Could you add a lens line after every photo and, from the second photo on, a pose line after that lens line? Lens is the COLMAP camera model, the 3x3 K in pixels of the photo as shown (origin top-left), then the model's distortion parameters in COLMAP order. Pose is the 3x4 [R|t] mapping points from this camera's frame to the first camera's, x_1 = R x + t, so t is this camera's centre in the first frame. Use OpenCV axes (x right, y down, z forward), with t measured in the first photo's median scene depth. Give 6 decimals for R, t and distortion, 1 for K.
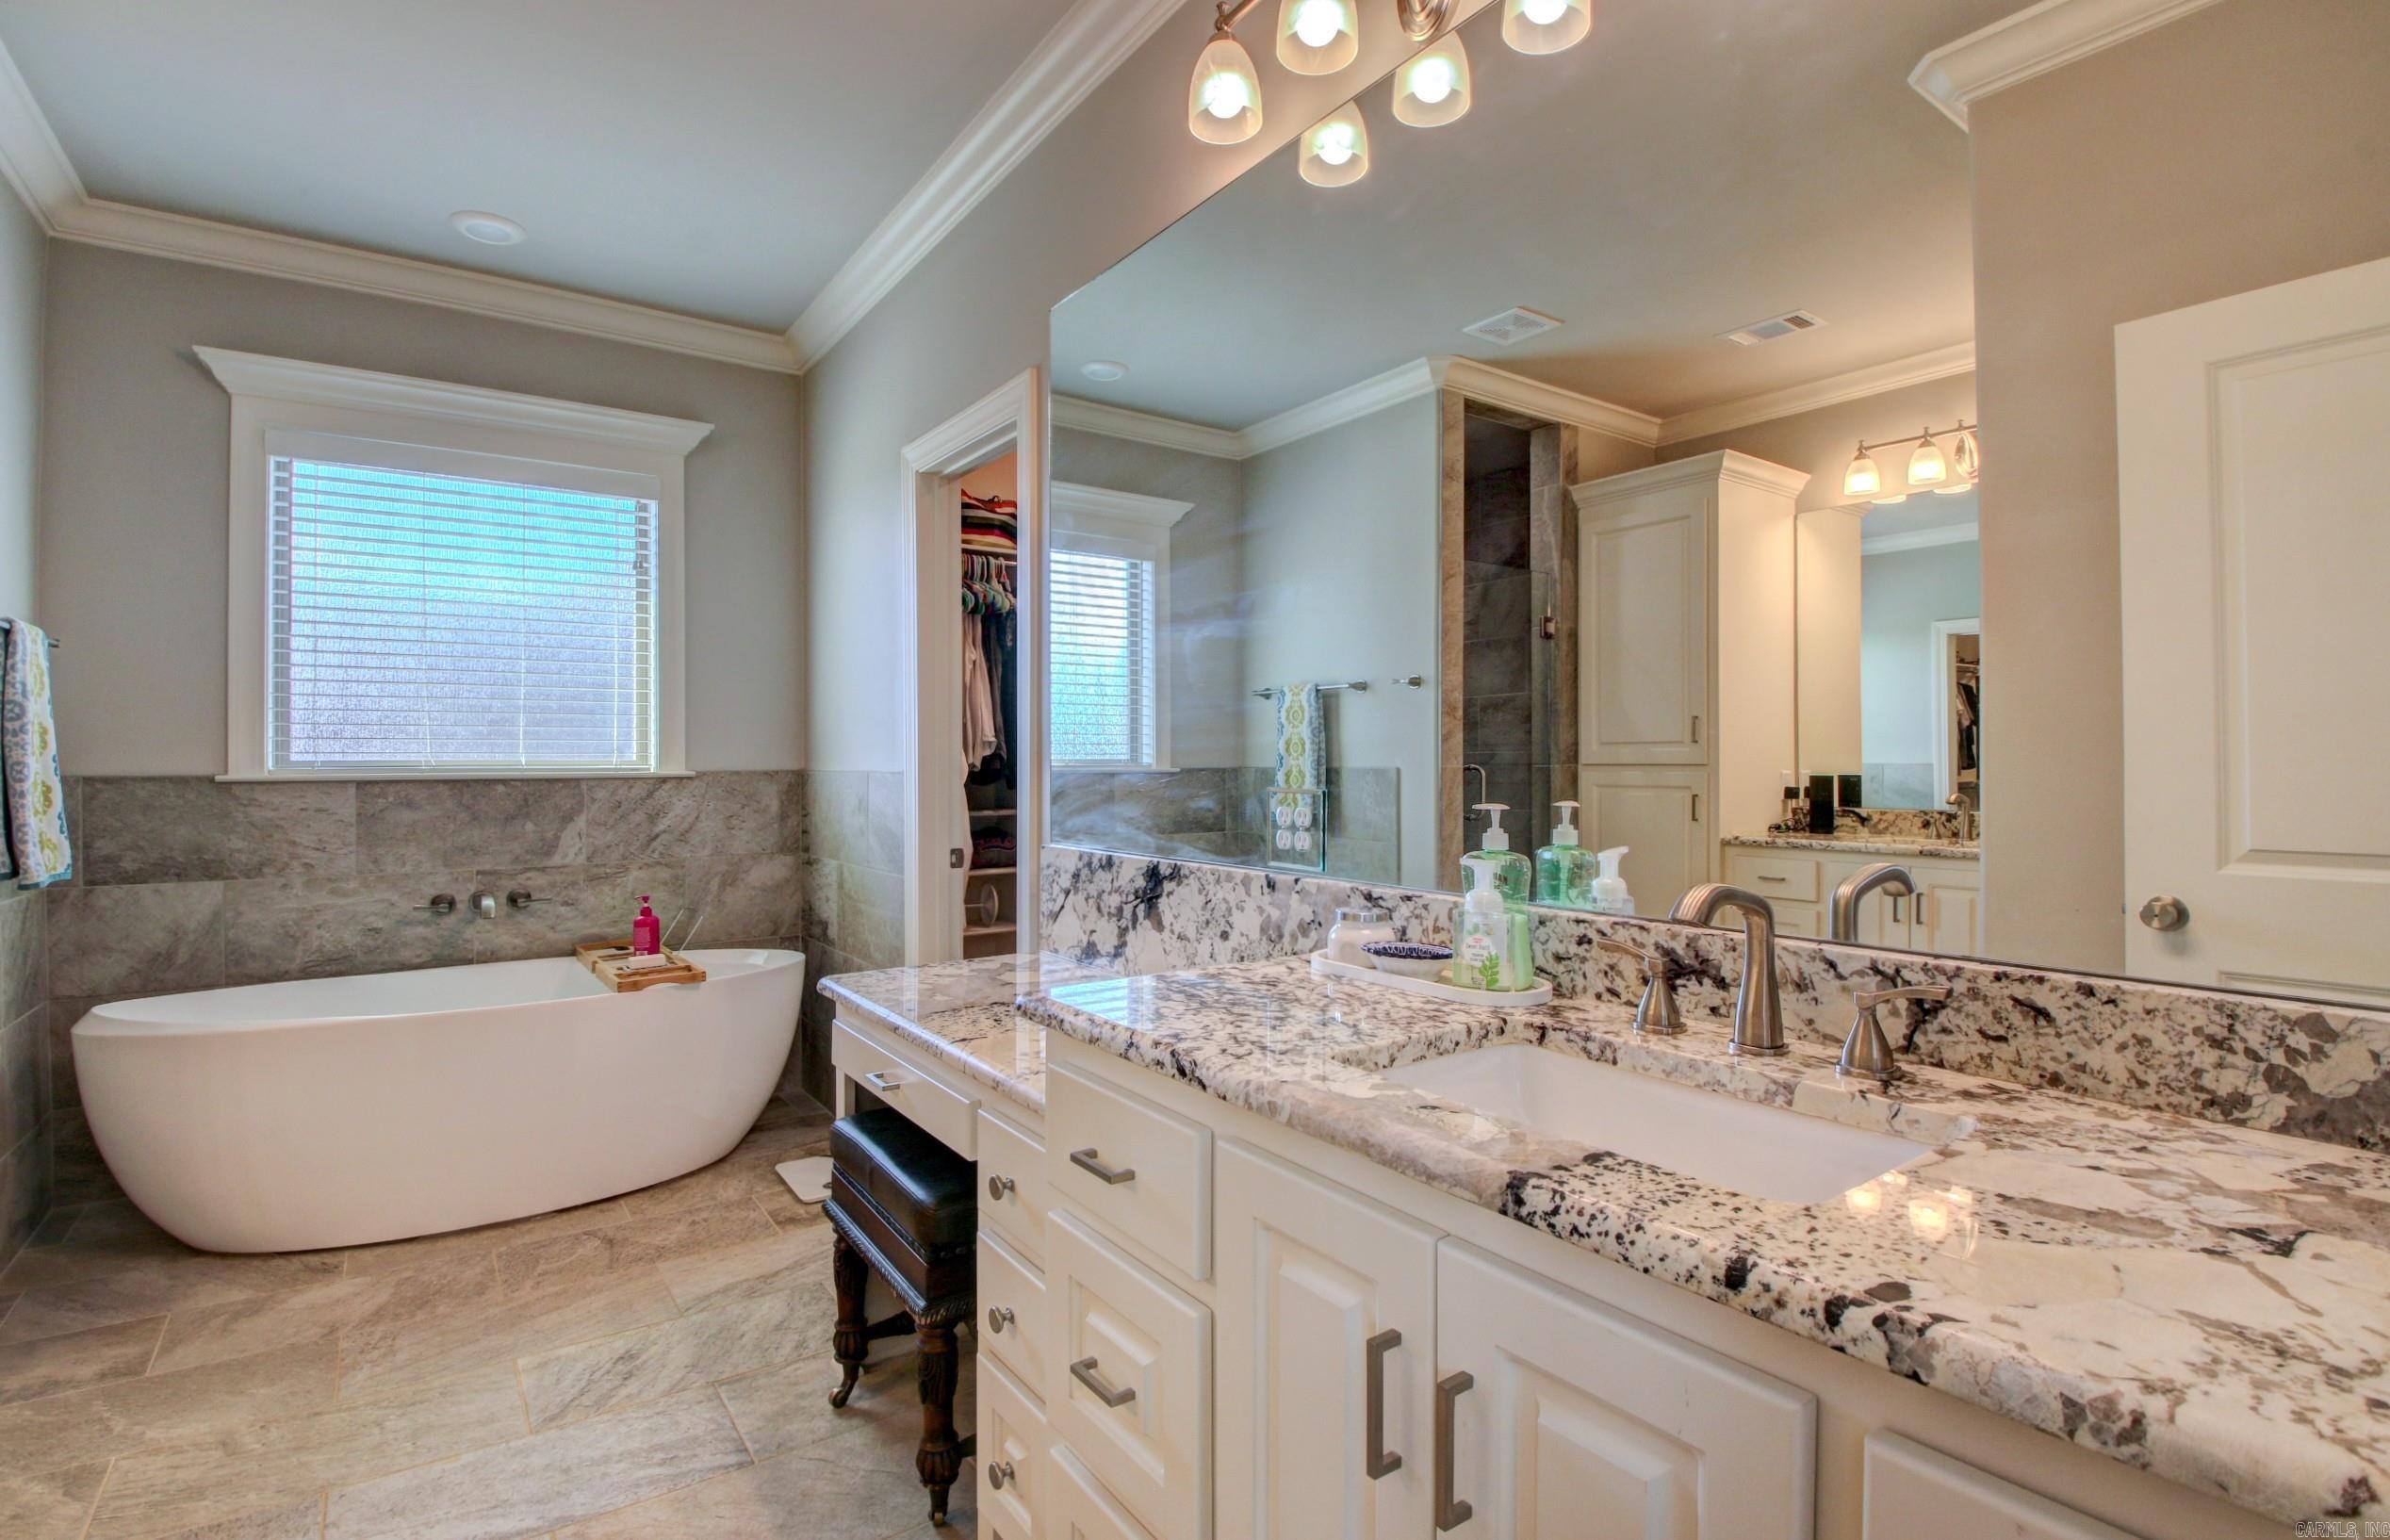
lens RADIAL K [[1122.6, 0, 1186.3], [0, 1122.6, 757.6], [0, 0, 1]] dist [0.025910, -0.033760]
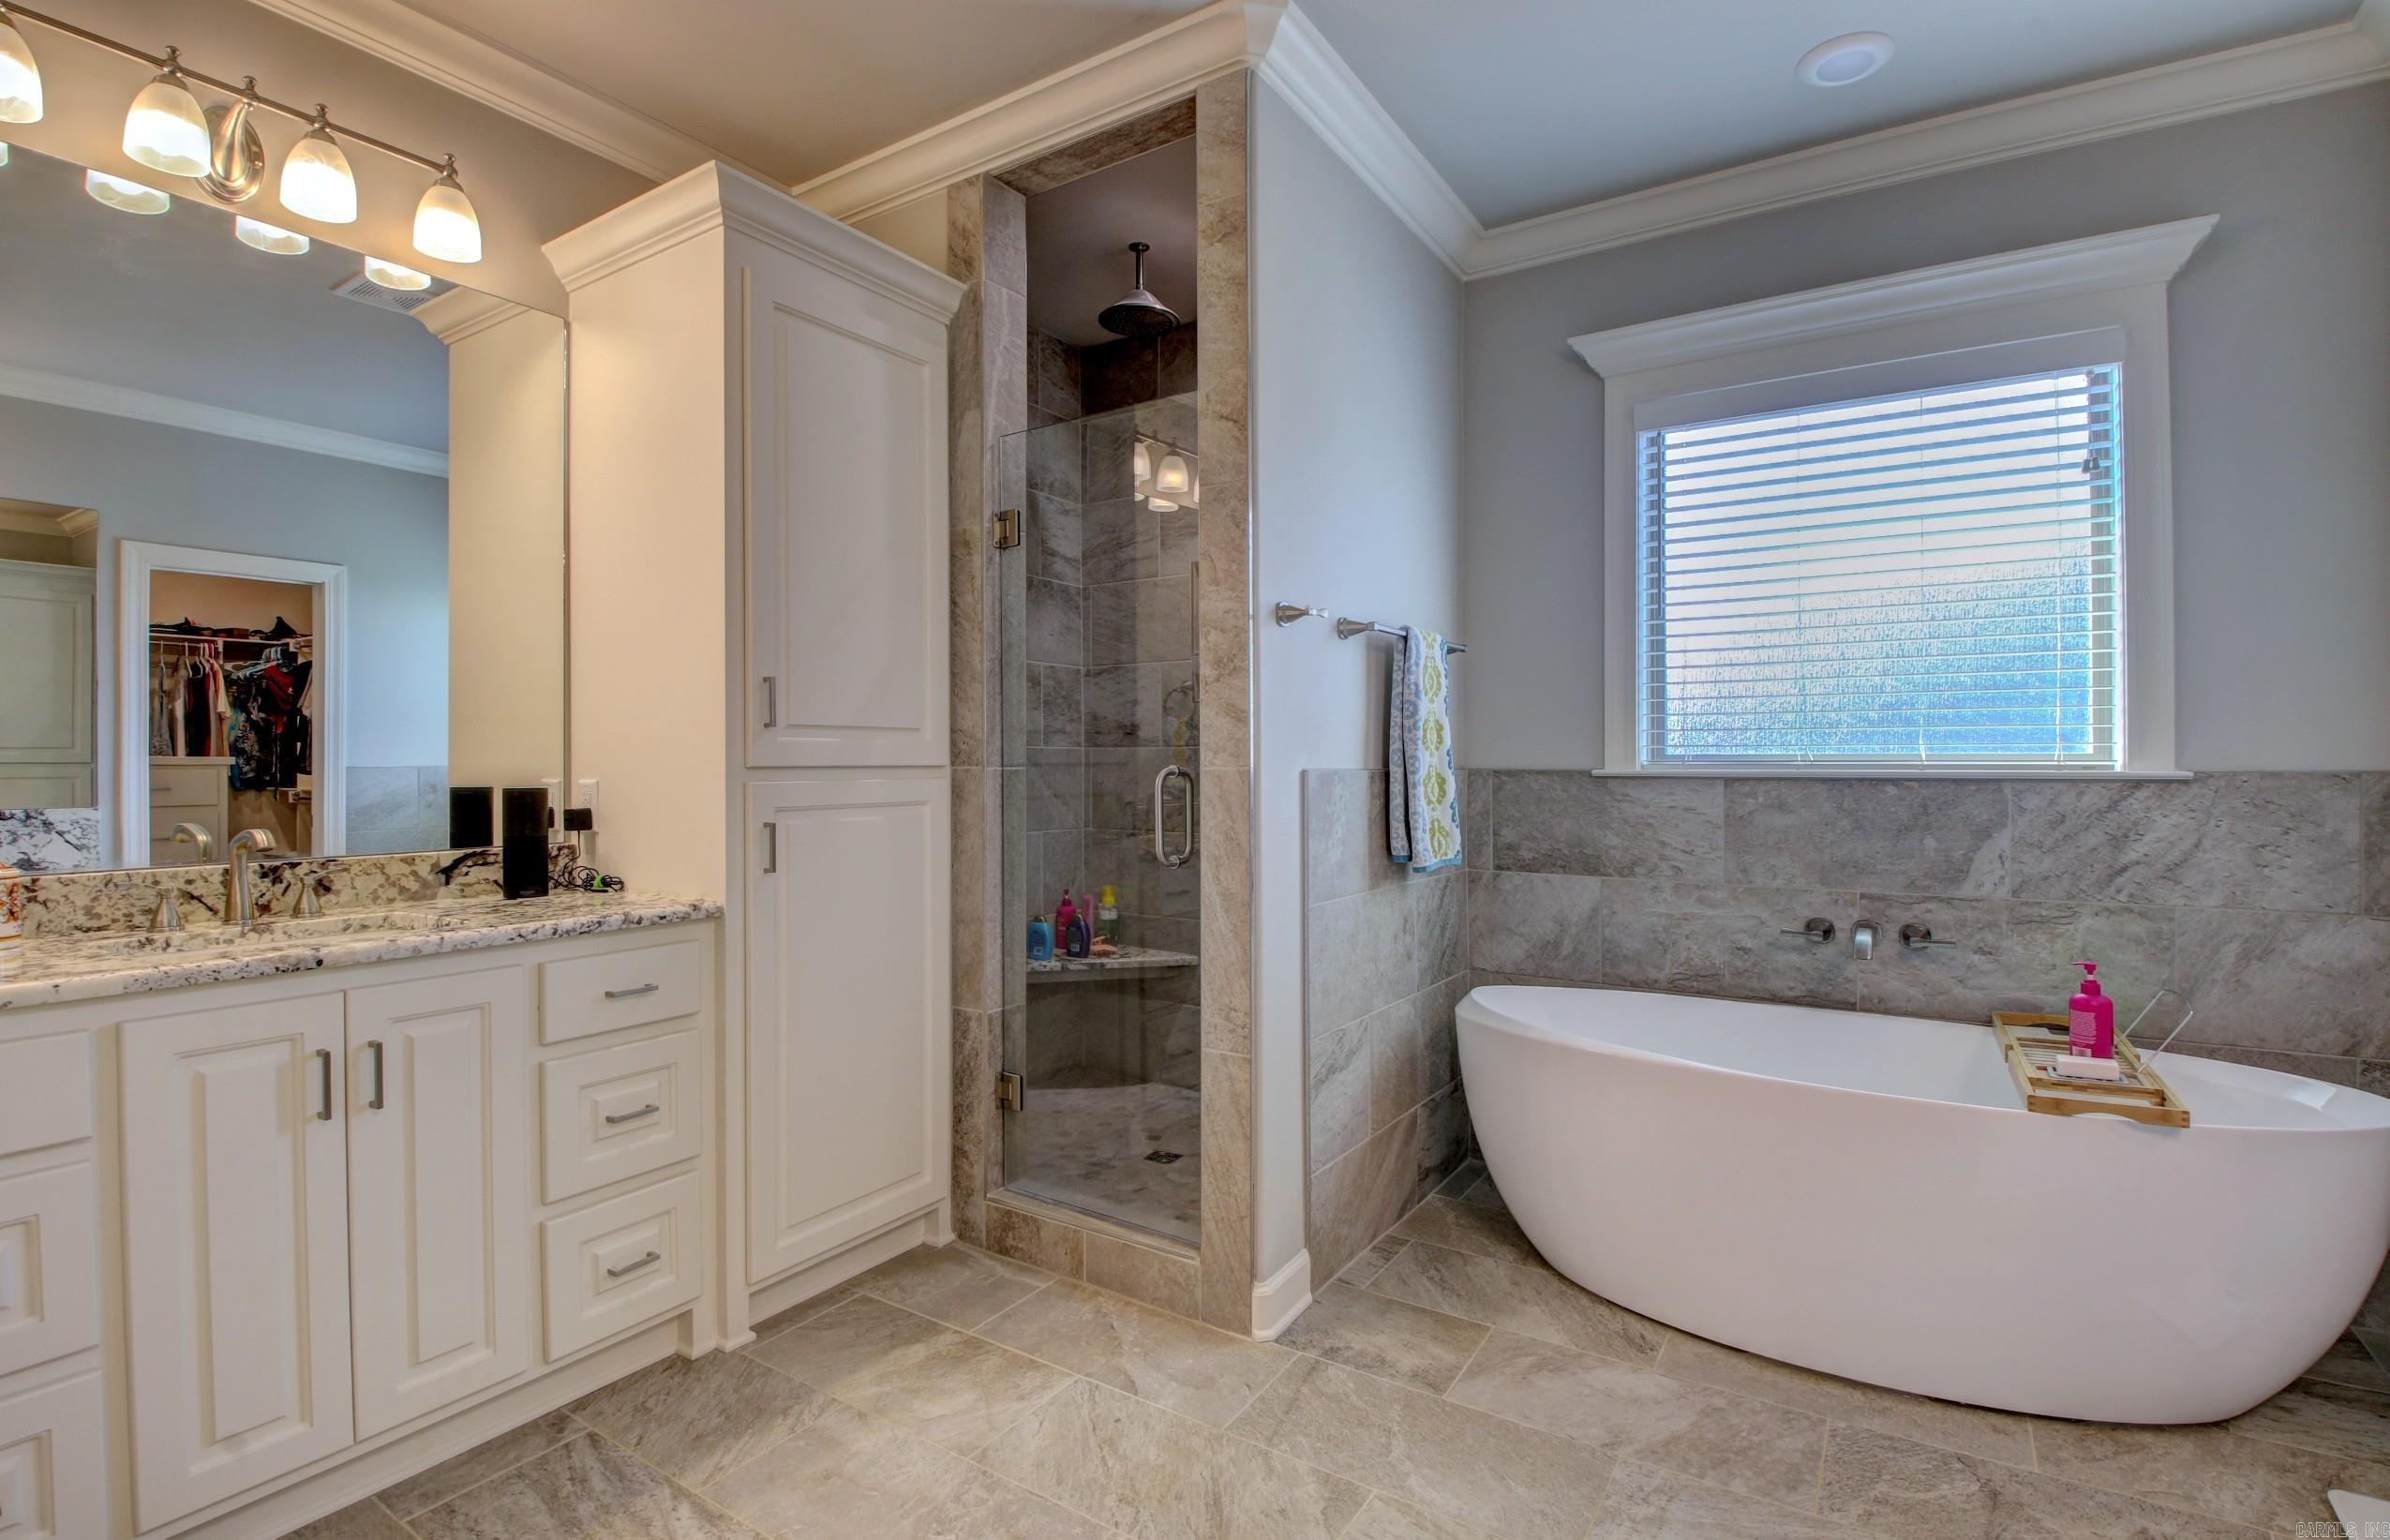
lens RADIAL K [[1122.6, 0, 1186.3], [0, 1122.6, 757.6], [0, 0, 1]] dist [0.025910, -0.033760]
pose [[0.382076, 0.001085, -0.924130, -0.080149], [0.002149, 0.999996, 0.002062, 0.002288], [0.924129, -0.002773, 0.382072, 0.269954]]
